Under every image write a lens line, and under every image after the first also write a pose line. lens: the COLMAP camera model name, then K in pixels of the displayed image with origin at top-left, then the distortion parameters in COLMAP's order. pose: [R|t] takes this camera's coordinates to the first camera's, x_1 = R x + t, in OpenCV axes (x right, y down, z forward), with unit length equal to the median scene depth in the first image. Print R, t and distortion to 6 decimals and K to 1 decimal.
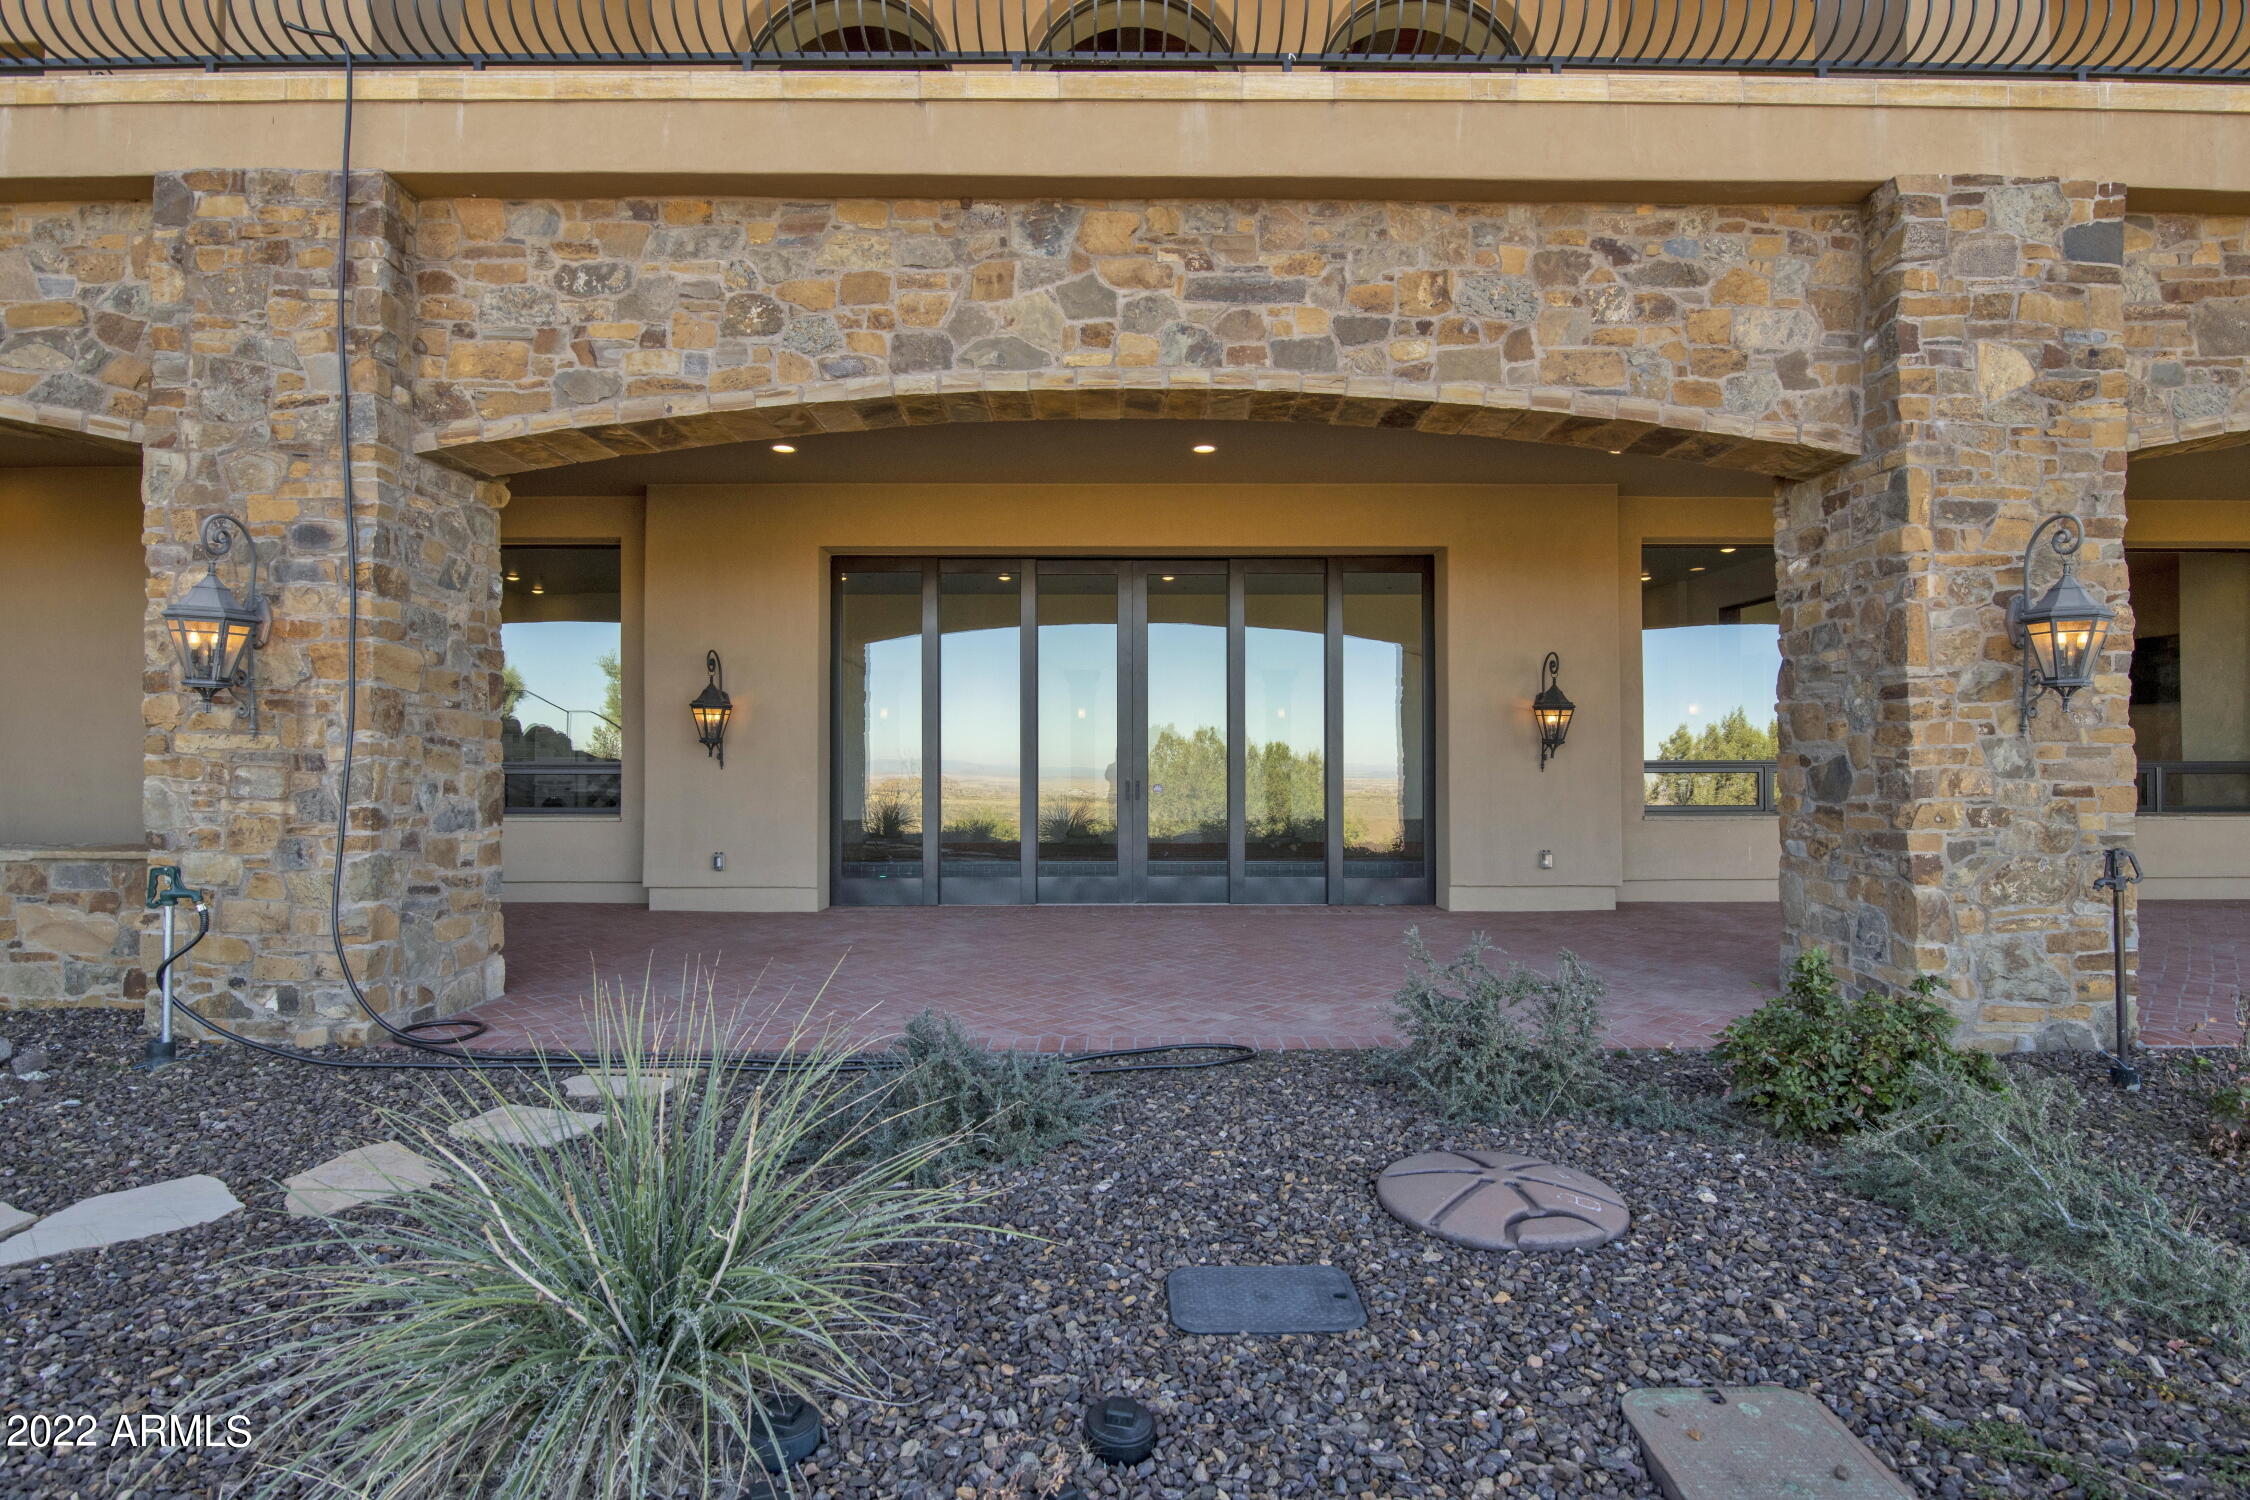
lens RADIAL K [[1120.8, 0, 1125.9], [0, 1120.8, 737.6], [0, 0, 1]] dist [-0.017043, -0.000475]
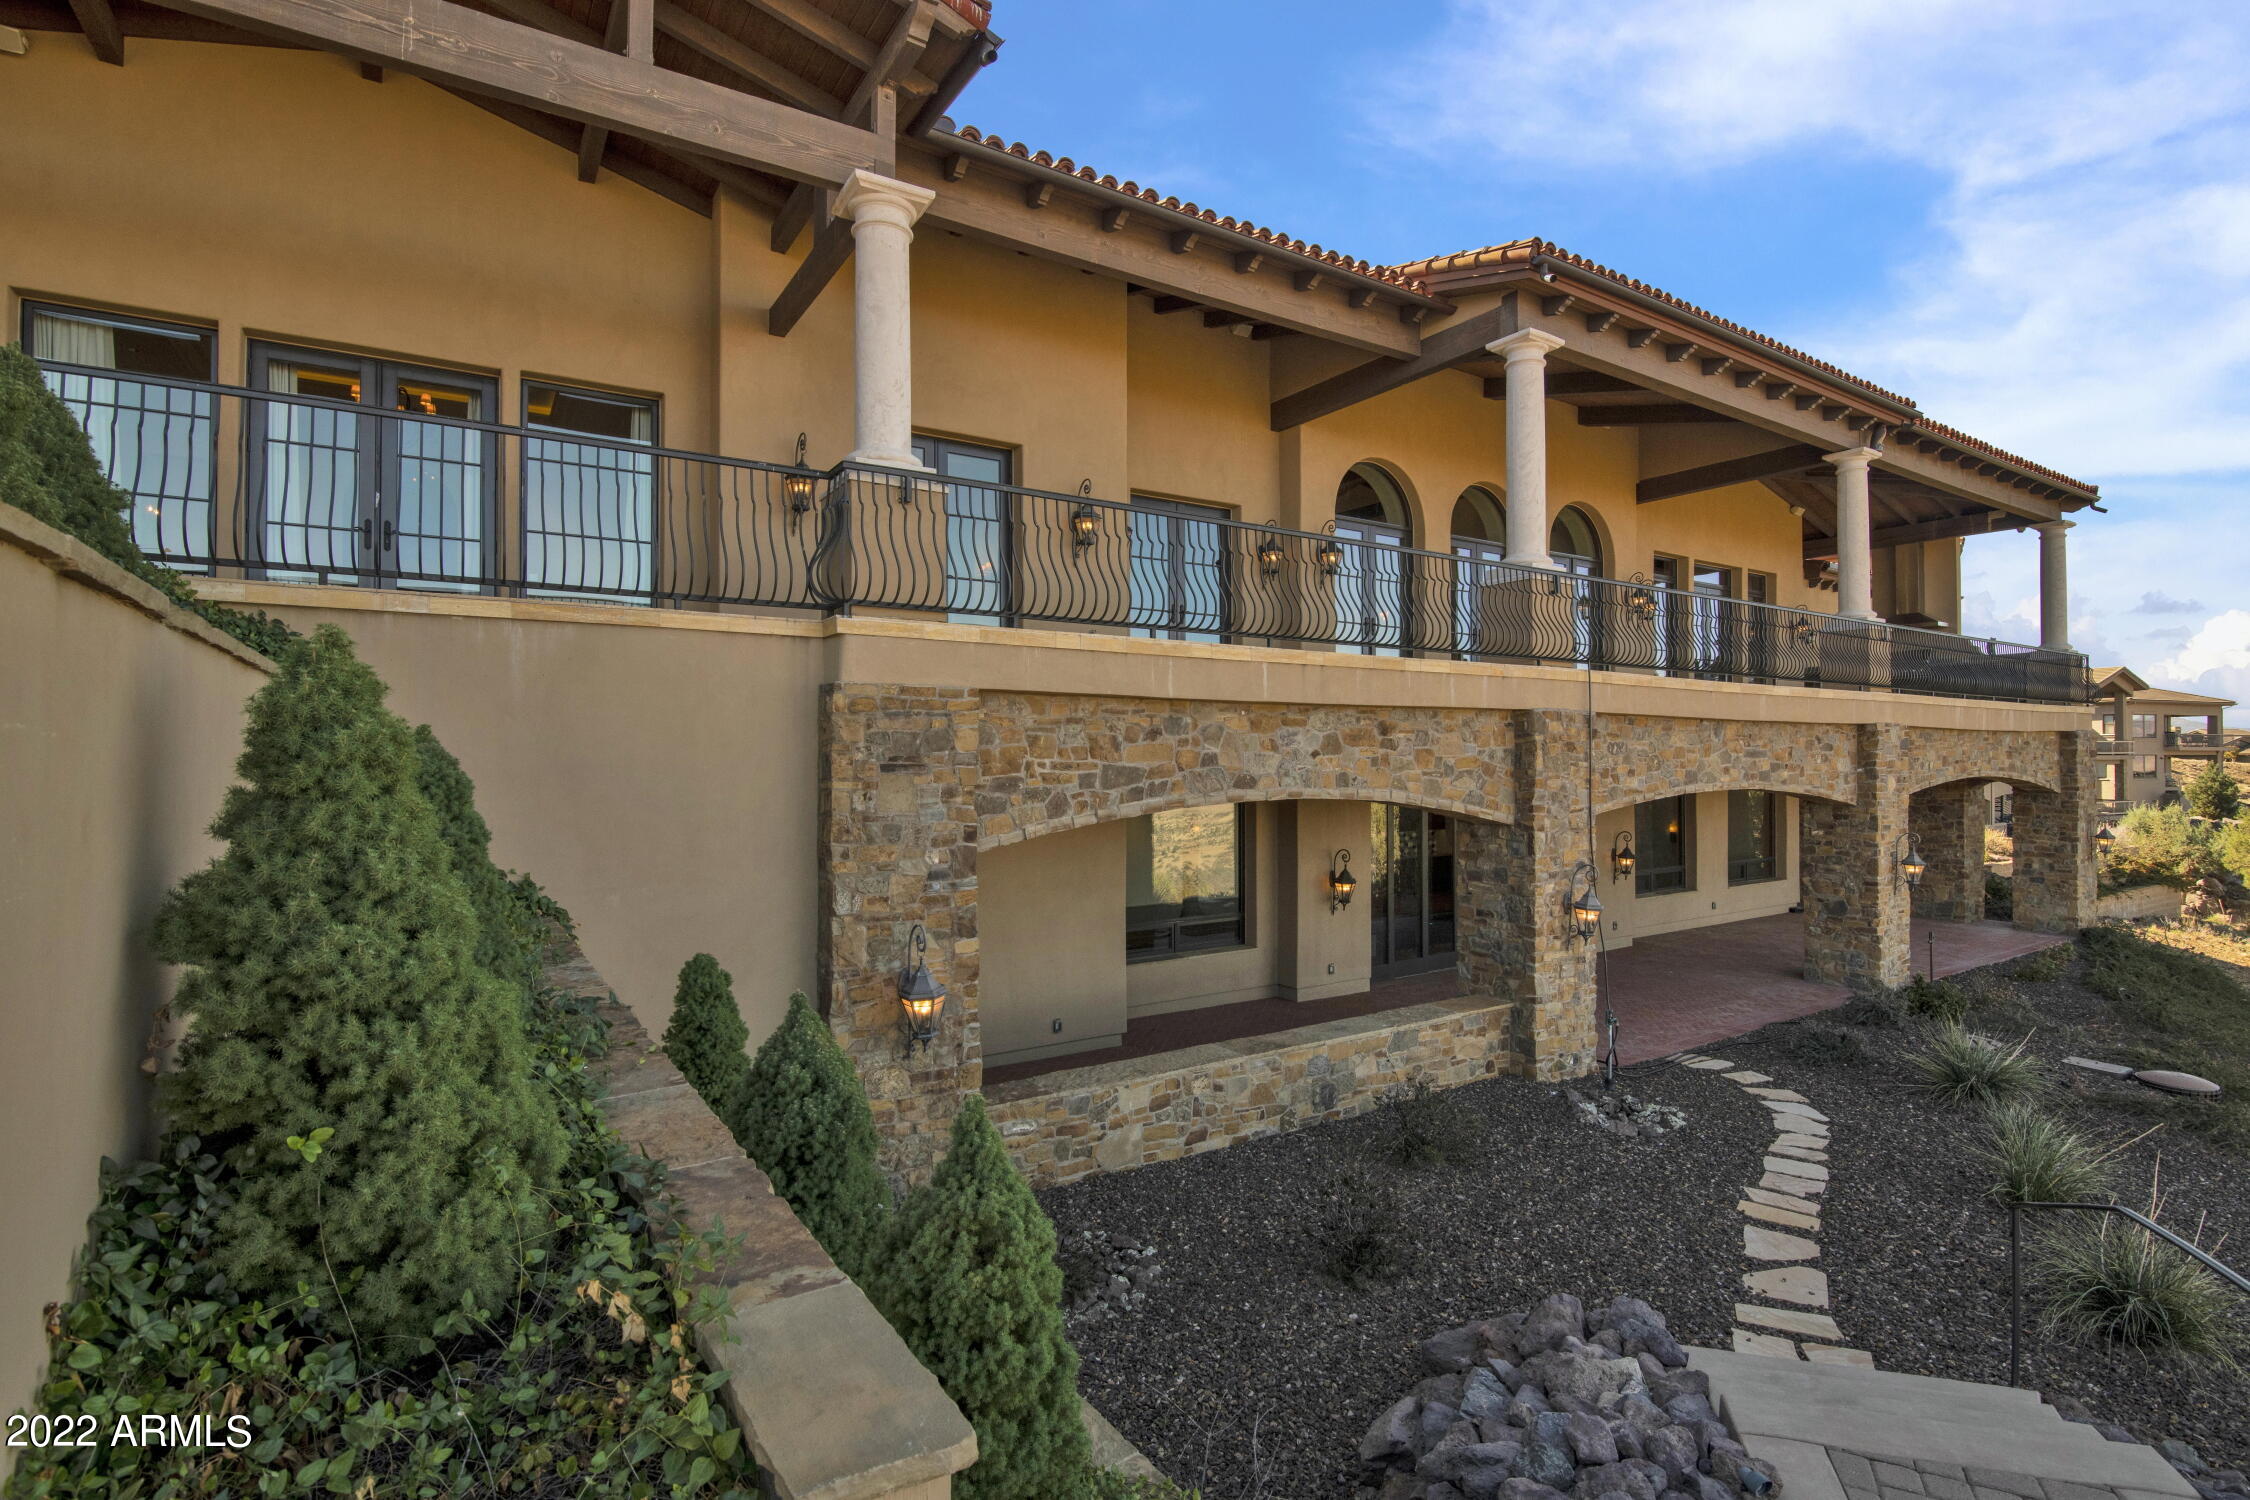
lens RADIAL K [[1063.3, 0, 1124.5], [0, 1063.3, 749.2], [0, 0, 1]] dist [-0.013305, 0.000085]
pose [[0.841973, 0.001530, 0.539518, -2.660146], [-0.006953, 0.999944, 0.008014, -0.422349], [-0.539475, -0.010499, 0.841936, -0.381131]]
